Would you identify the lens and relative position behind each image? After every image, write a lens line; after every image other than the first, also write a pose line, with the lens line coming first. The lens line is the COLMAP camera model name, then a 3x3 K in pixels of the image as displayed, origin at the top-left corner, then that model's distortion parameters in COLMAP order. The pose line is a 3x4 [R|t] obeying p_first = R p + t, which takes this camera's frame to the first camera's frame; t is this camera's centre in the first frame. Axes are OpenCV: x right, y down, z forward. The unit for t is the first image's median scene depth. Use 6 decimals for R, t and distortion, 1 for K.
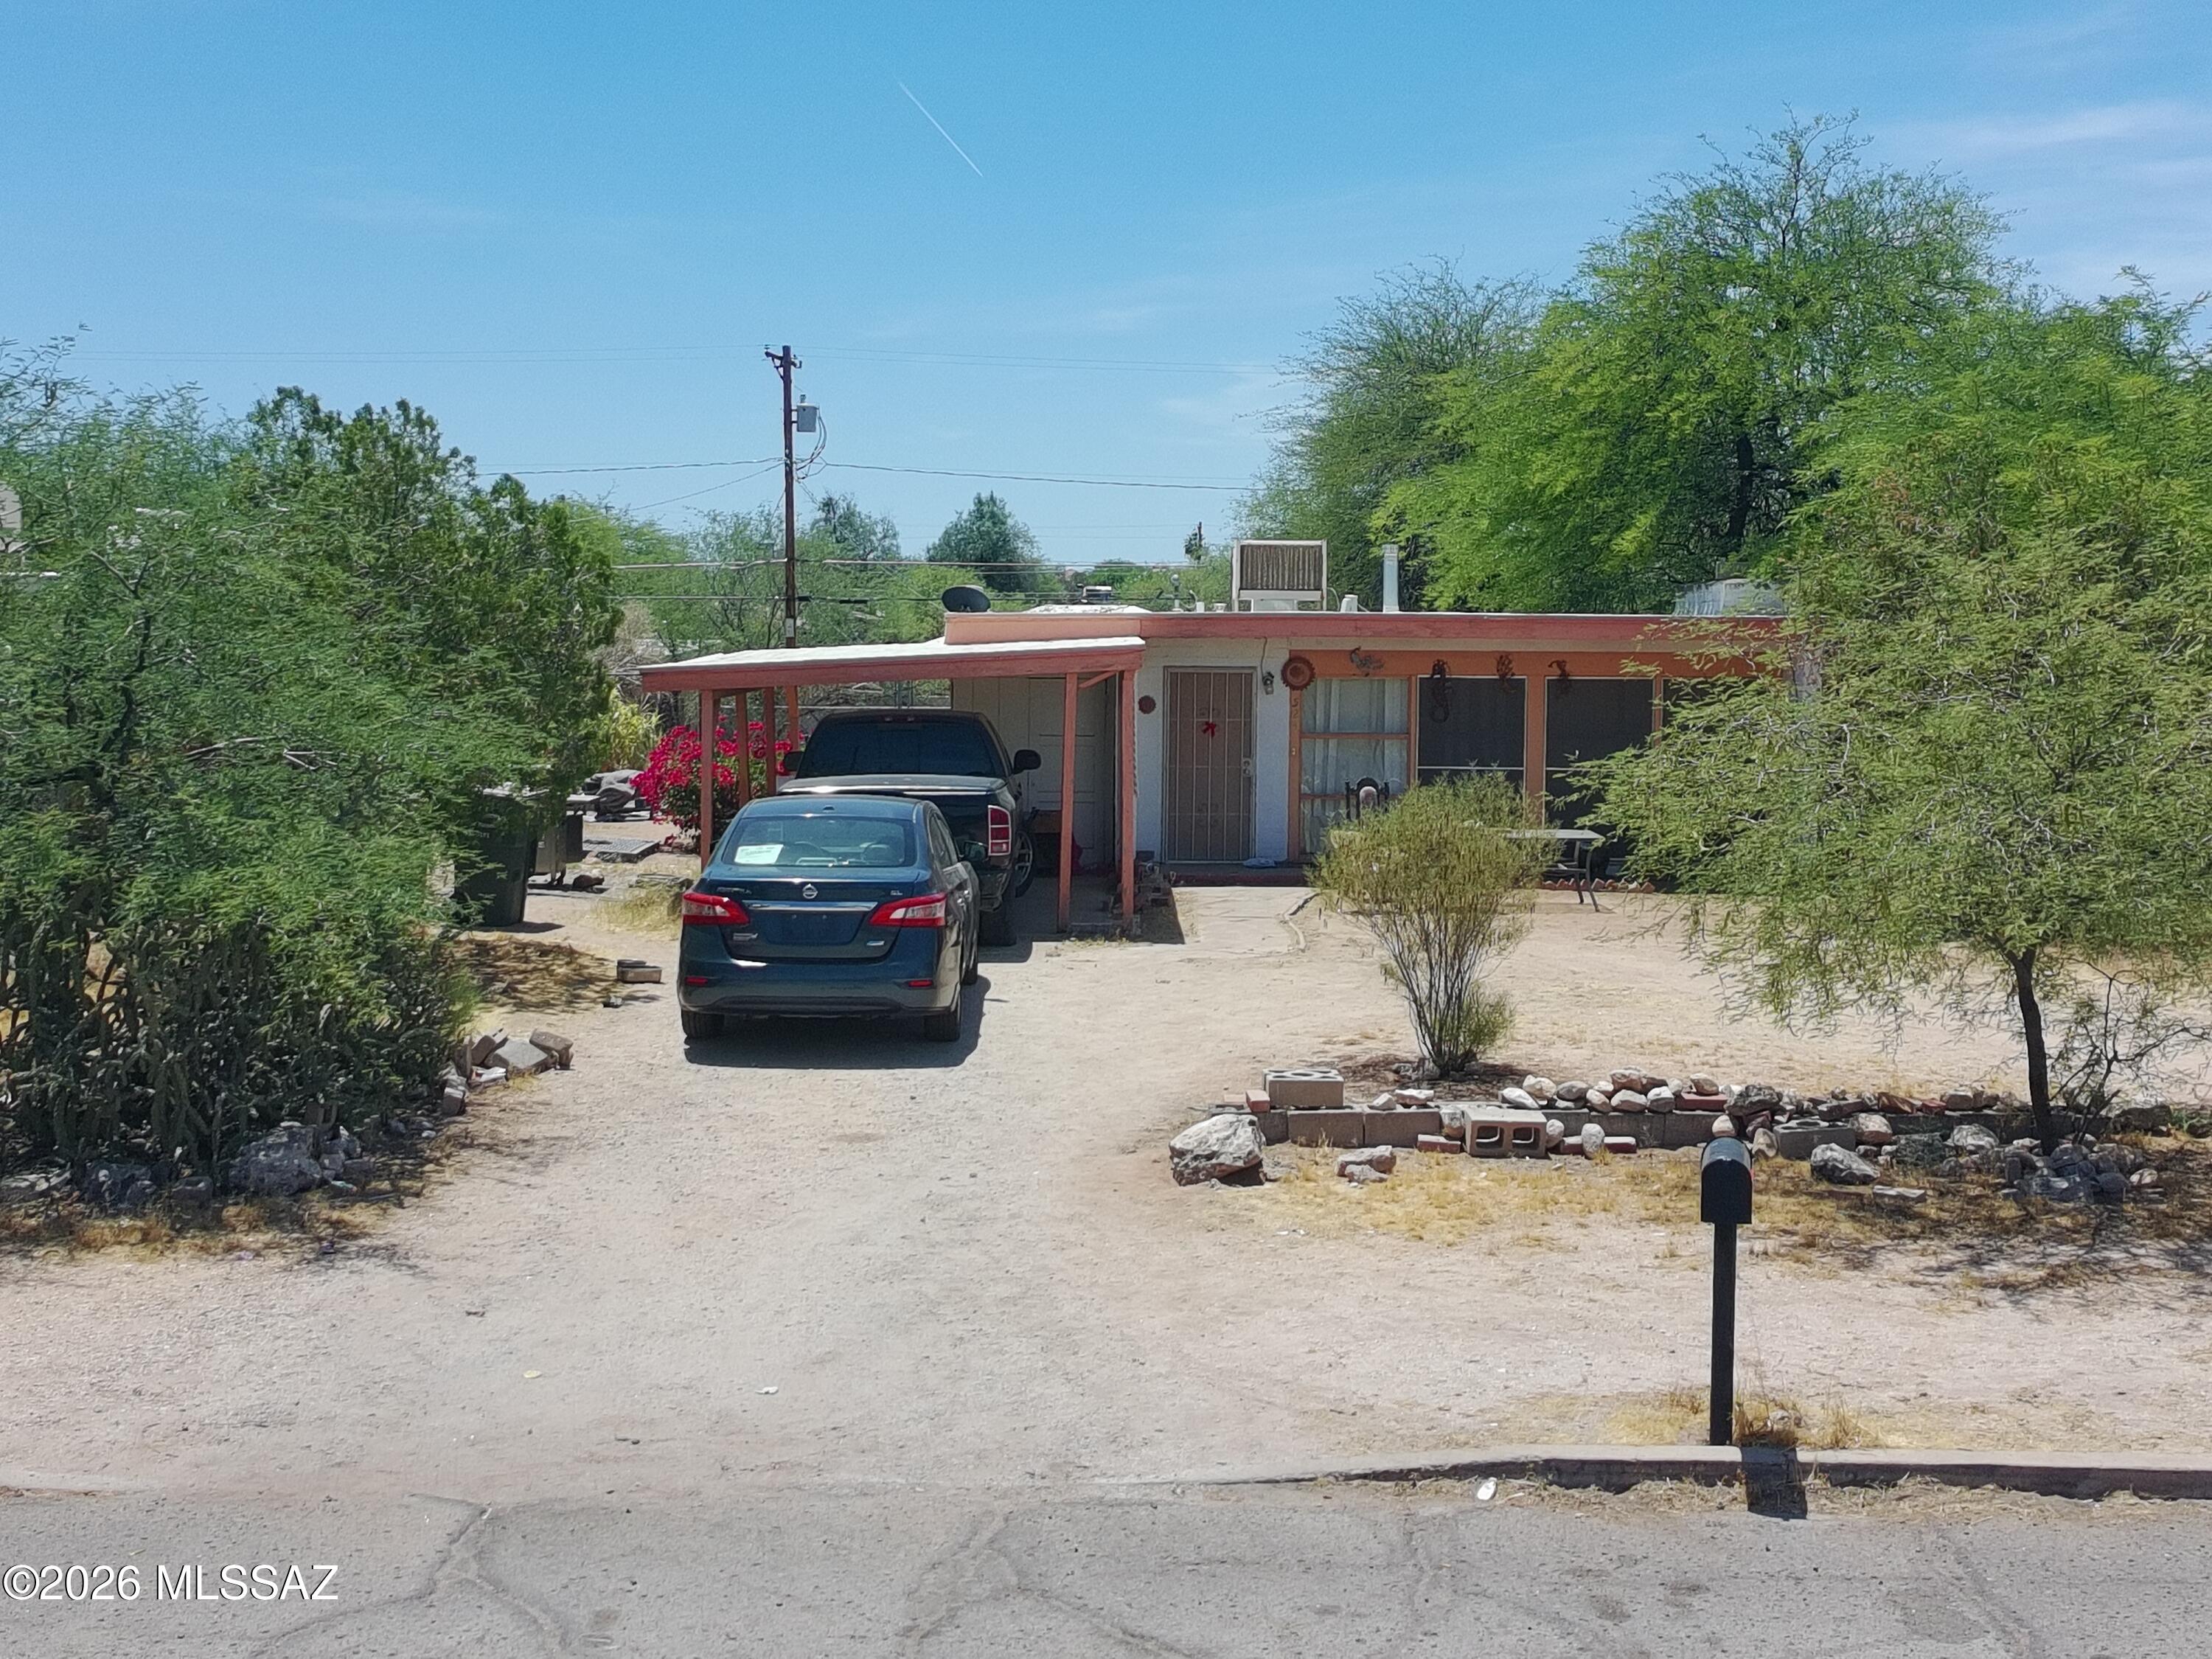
lens RADIAL K [[2590.2, 0, 1125.6], [0, 2590.2, 826.8], [0, 0, 1]] dist [0.024515, 0.110988]
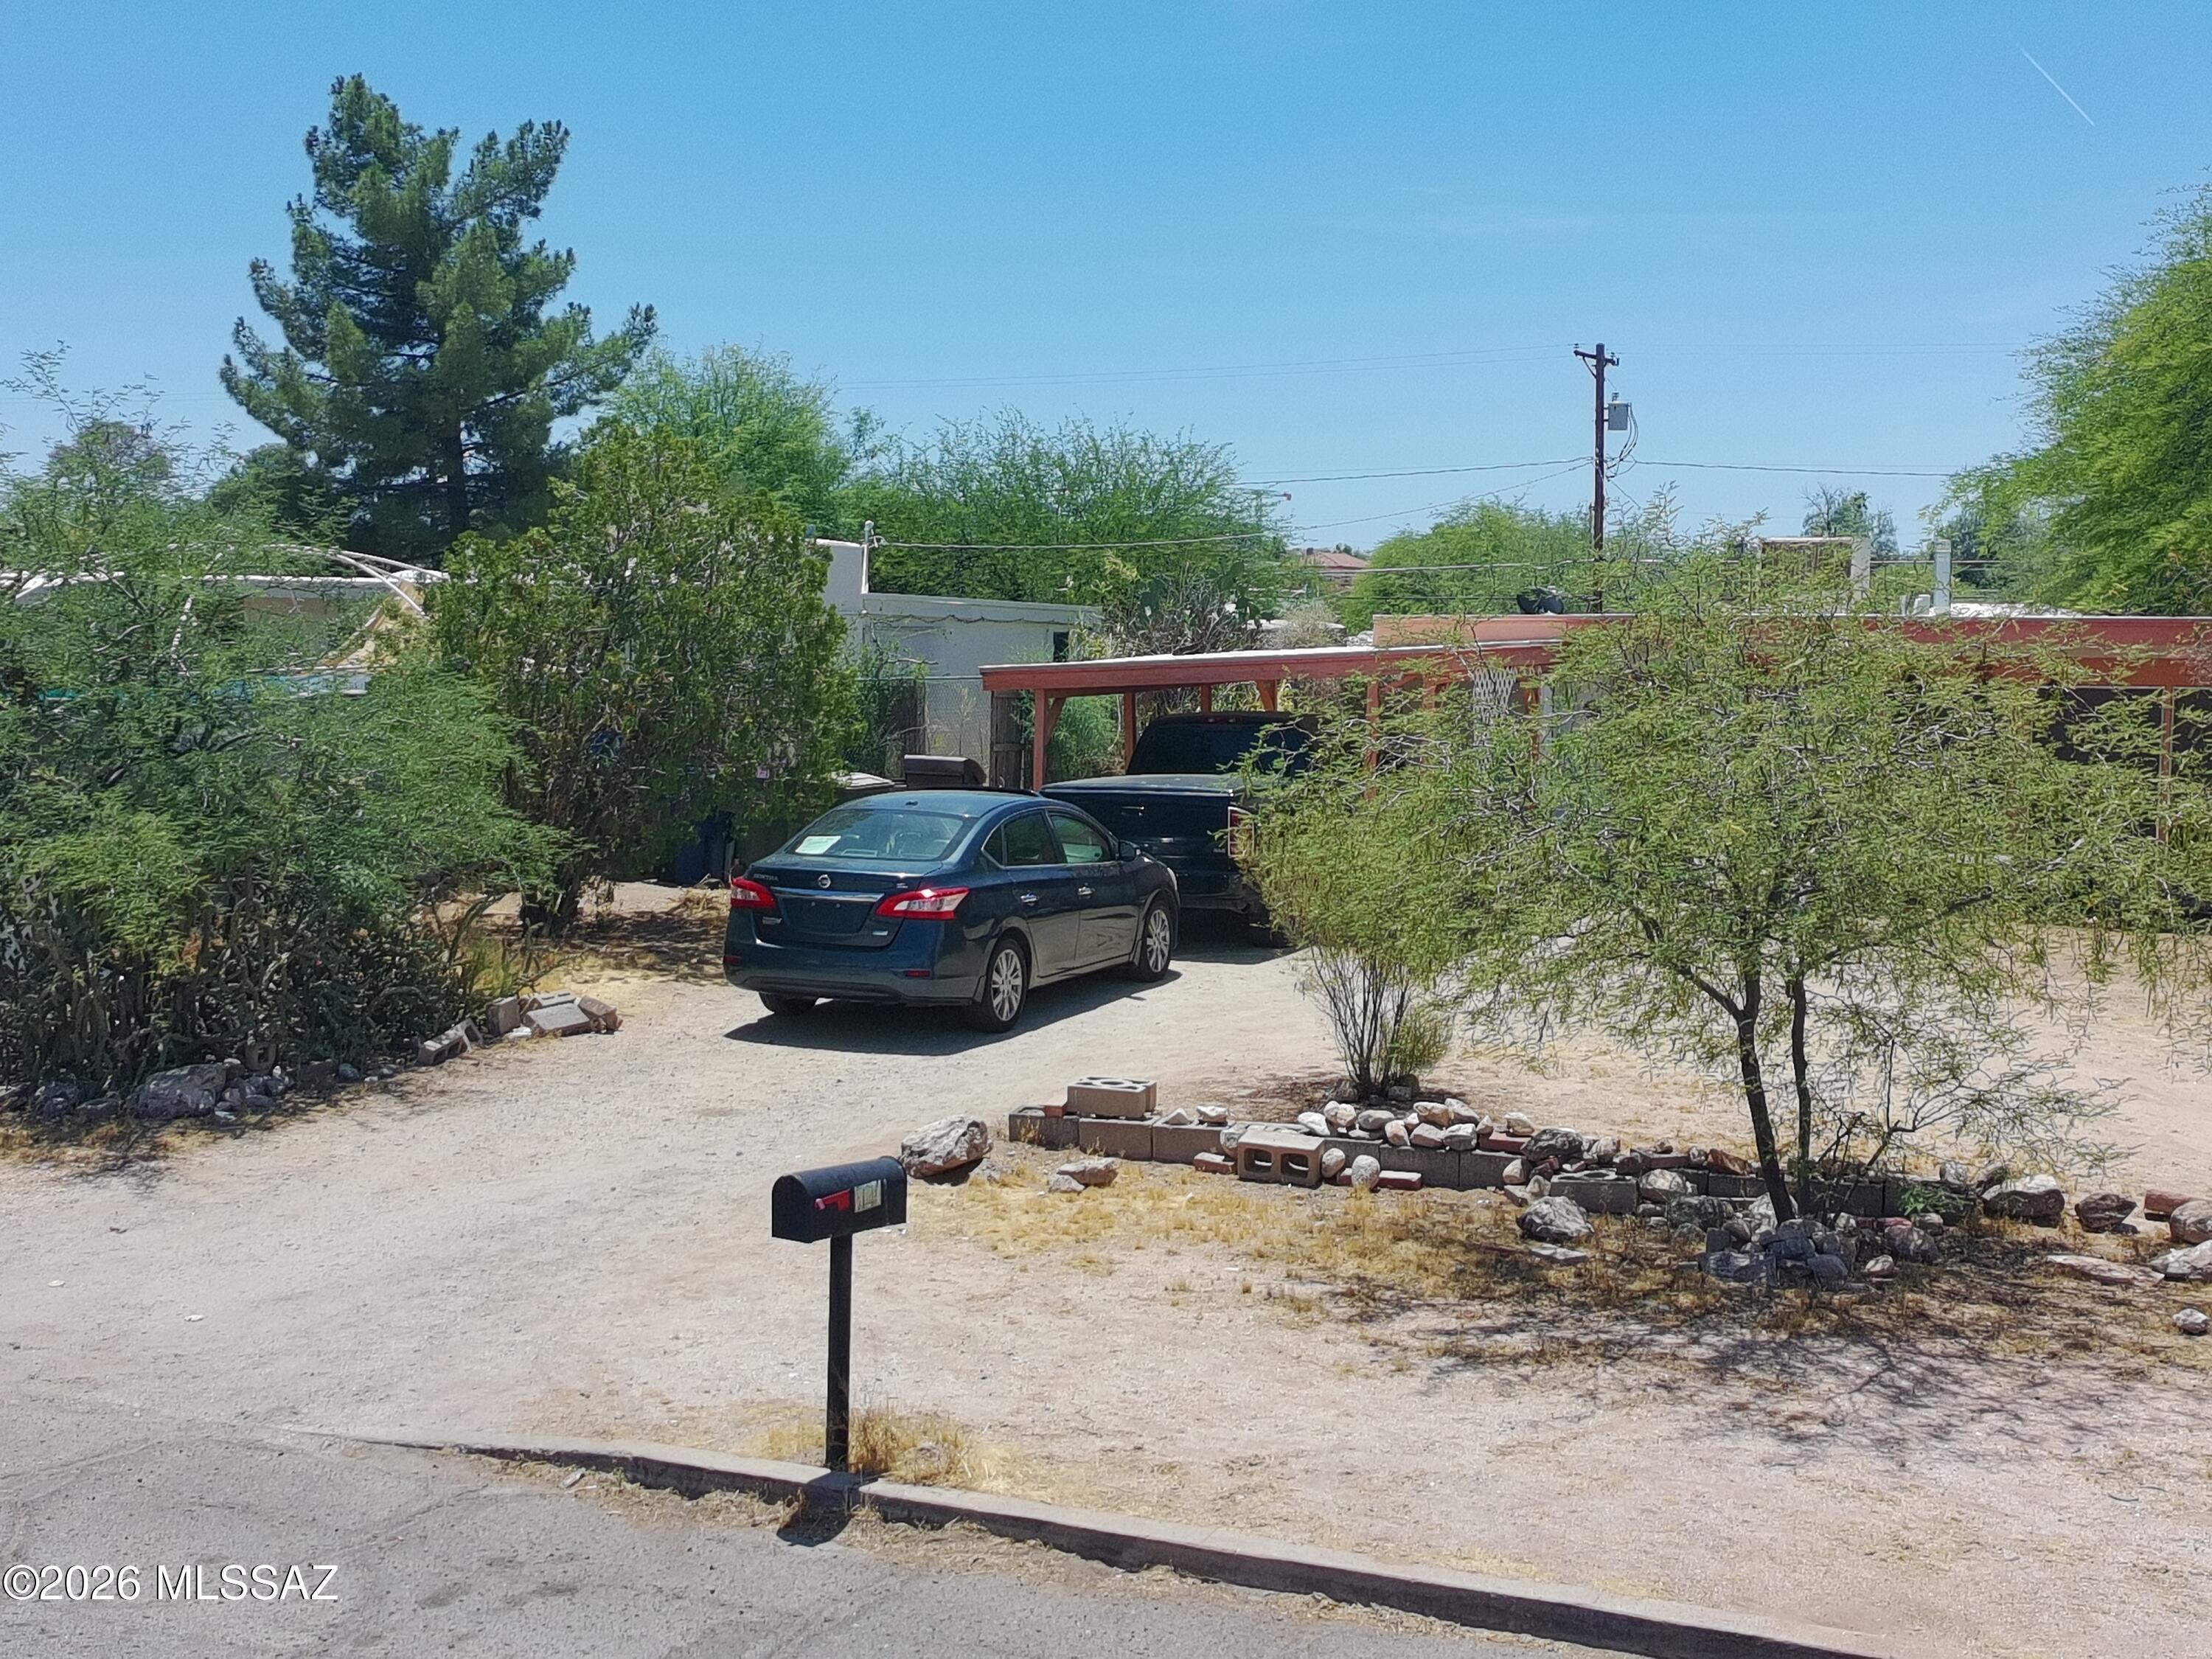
lens RADIAL K [[2590.2, 0, 1125.6], [0, 2590.2, 826.8], [0, 0, 1]] dist [0.024515, 0.110988]
pose [[0.917229, 0.031982, -0.397075, 0.524340], [-0.031969, 0.999467, 0.006655, -0.010115], [0.397076, 0.006589, 0.917762, 0.105522]]
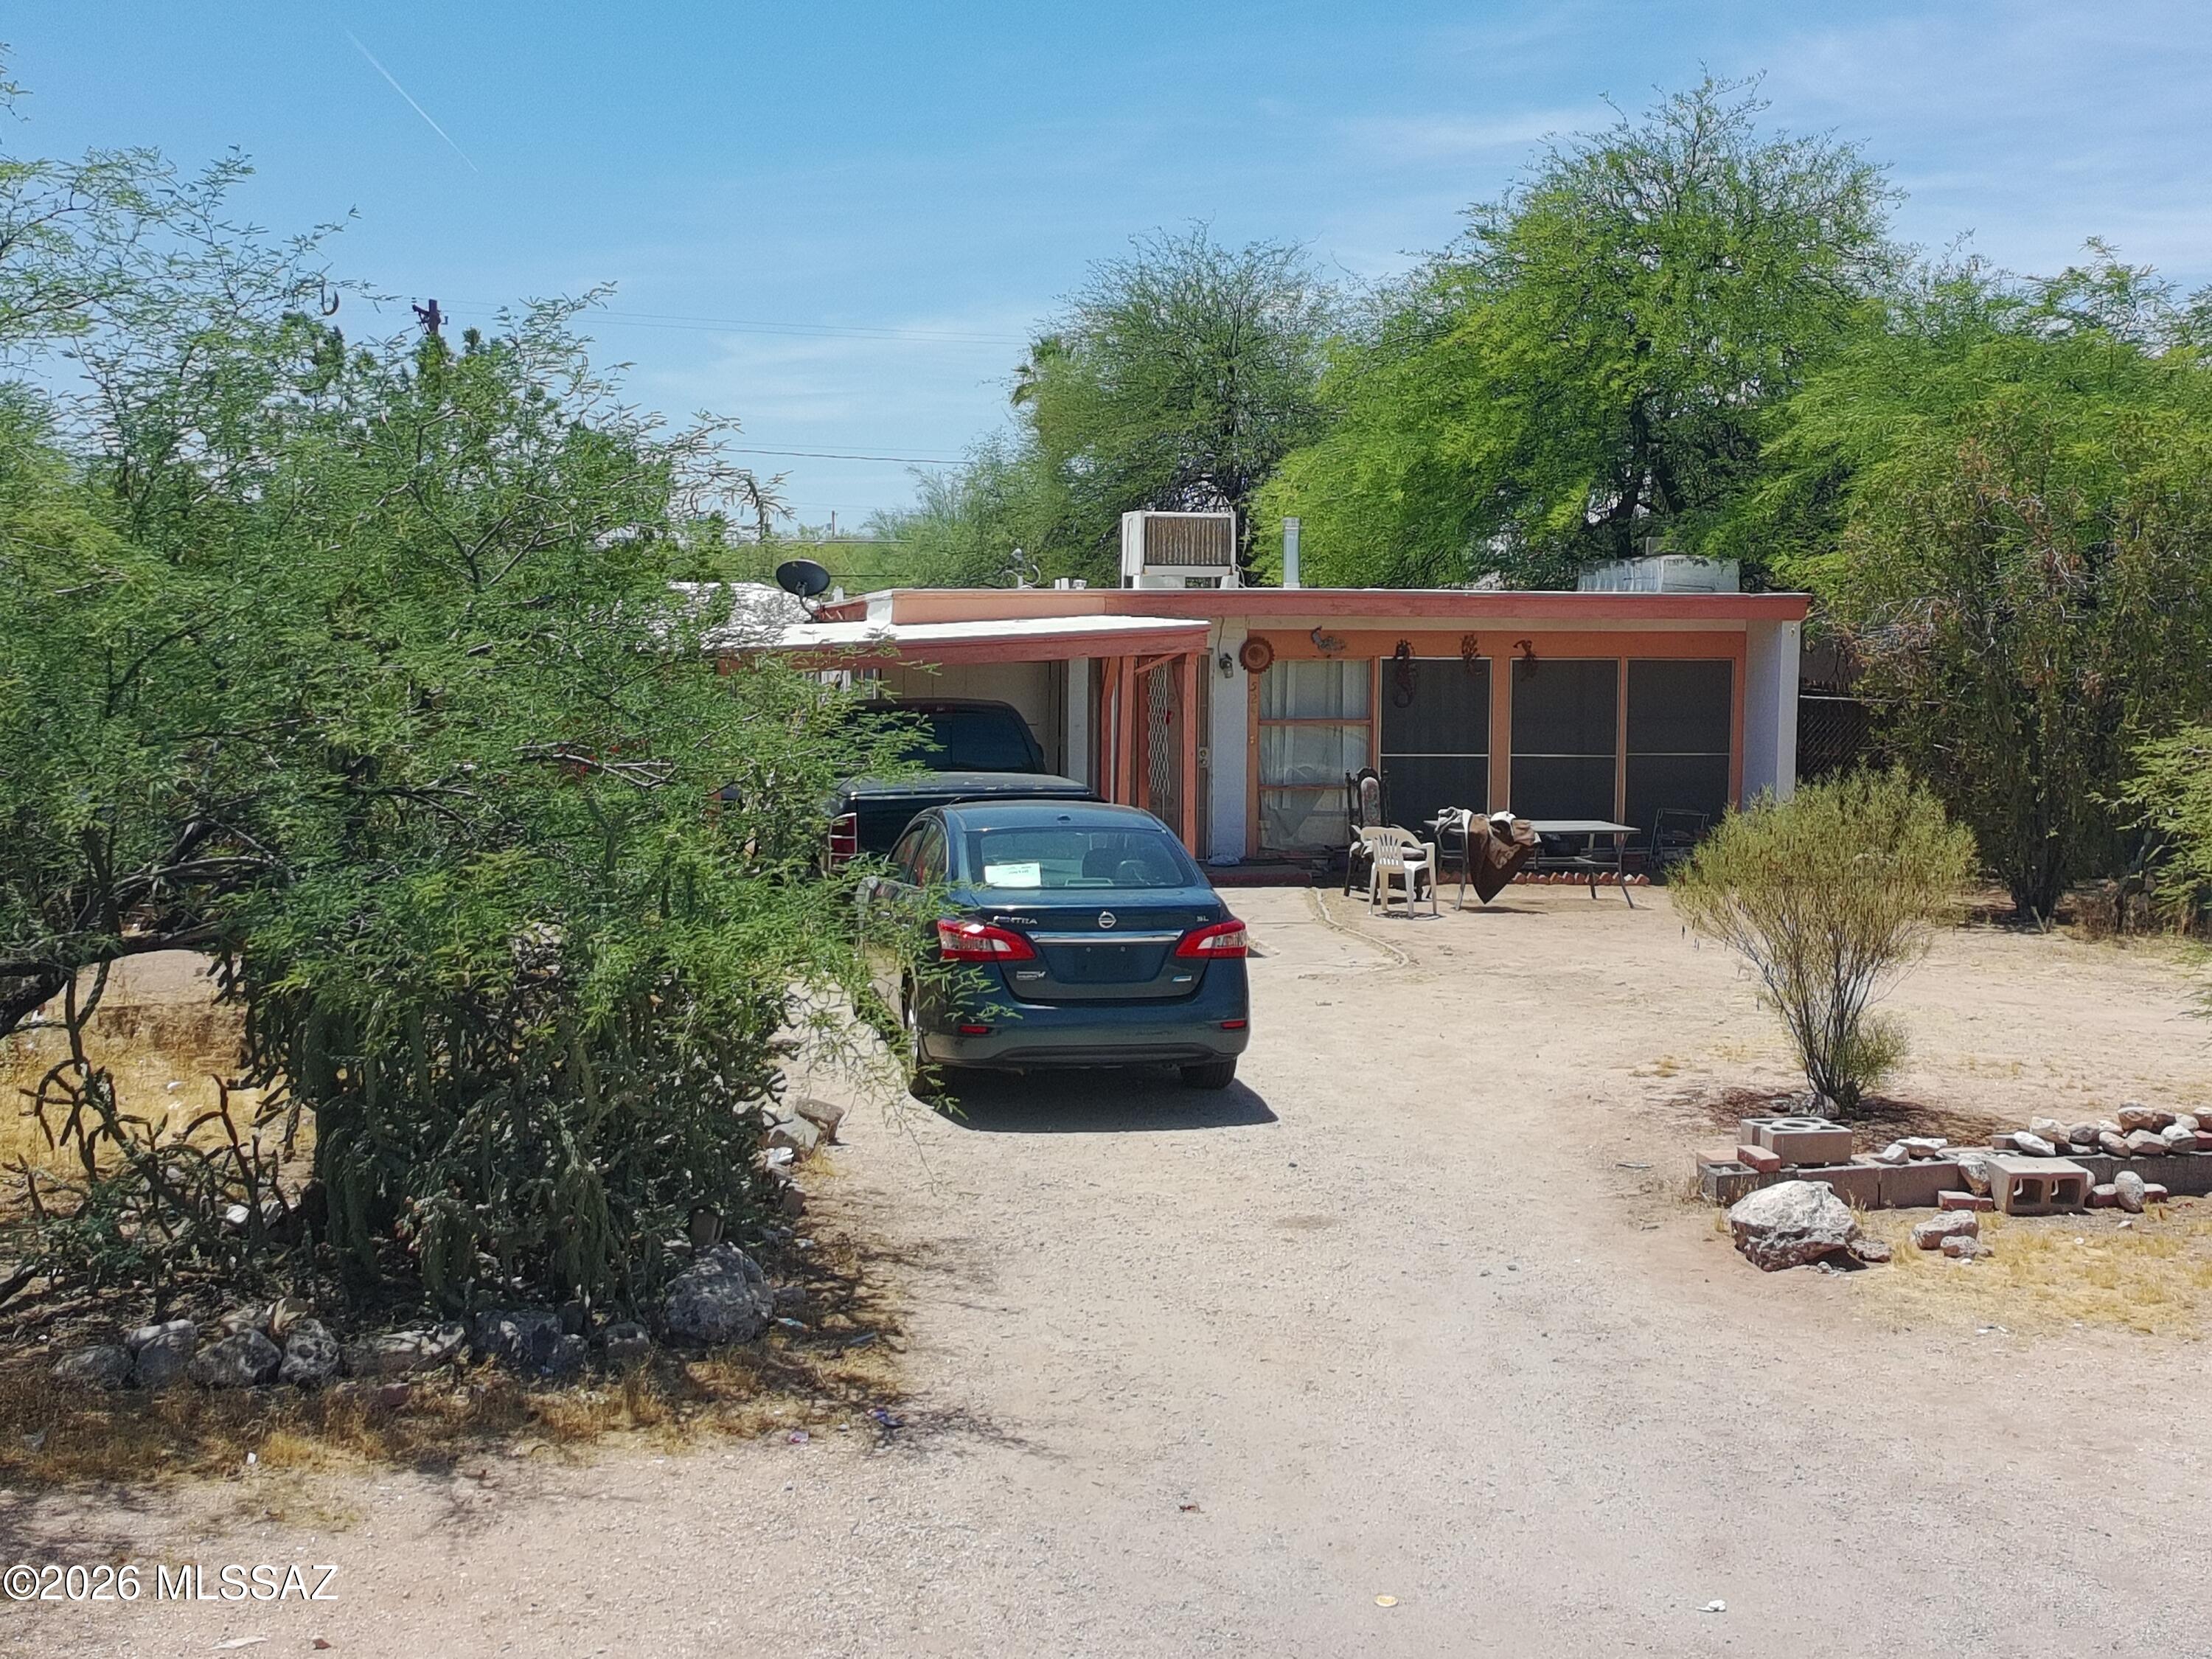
lens RADIAL K [[2590.2, 0, 1125.6], [0, 2590.2, 826.8], [0, 0, 1]] dist [0.024515, 0.110988]
pose [[0.981299, -0.016312, 0.191798, -0.355824], [0.014707, 0.999844, 0.009789, -0.017189], [-0.191928, -0.006785, 0.981386, 0.224170]]
